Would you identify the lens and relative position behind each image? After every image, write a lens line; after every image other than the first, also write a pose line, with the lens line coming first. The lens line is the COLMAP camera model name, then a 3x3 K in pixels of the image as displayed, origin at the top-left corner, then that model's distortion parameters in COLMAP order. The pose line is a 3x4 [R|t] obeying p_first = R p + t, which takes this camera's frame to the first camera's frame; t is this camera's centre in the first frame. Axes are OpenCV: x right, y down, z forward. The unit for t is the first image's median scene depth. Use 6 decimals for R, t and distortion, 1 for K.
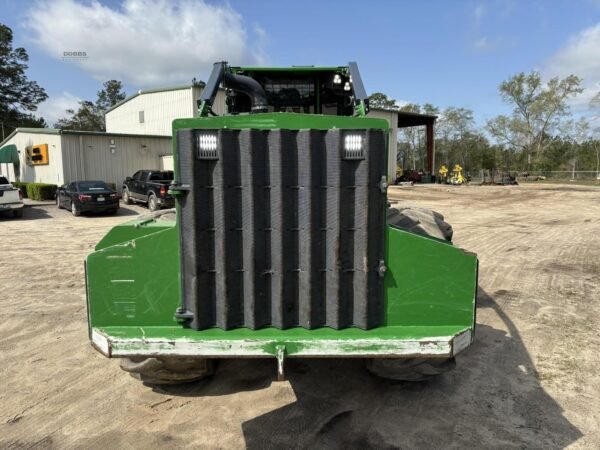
lens RADIAL K [[448.6, 0, 301.1], [0, 448.6, 223.5], [0, 0, 1]] dist [0.057667, -0.053166]
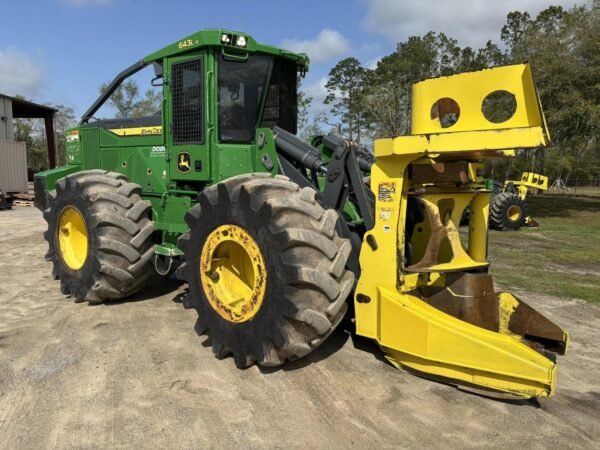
lens RADIAL K [[448.6, 0, 294.8], [0, 448.6, 227.3], [0, 0, 1]] dist [0.057667, -0.053166]
pose [[0.671233, -0.069190, 0.738010, -0.165102], [0.069770, 0.997111, 0.030025, 0.004463], [-0.737955, 0.031337, 0.674121, 0.126632]]
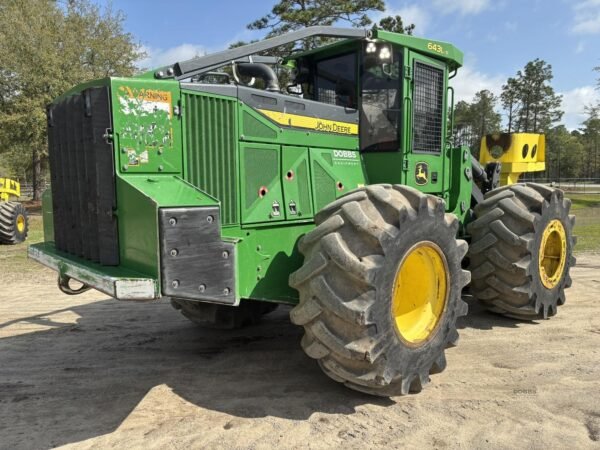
lens RADIAL K [[448.6, 0, 296.4], [0, 448.6, 226.8], [0, 0, 1]] dist [0.057667, -0.053166]
pose [[-0.639090, -0.066157, 0.766282, -0.153937], [0.102541, 0.980071, 0.170136, -0.048797], [-0.762266, 0.187307, -0.619570, 0.546233]]
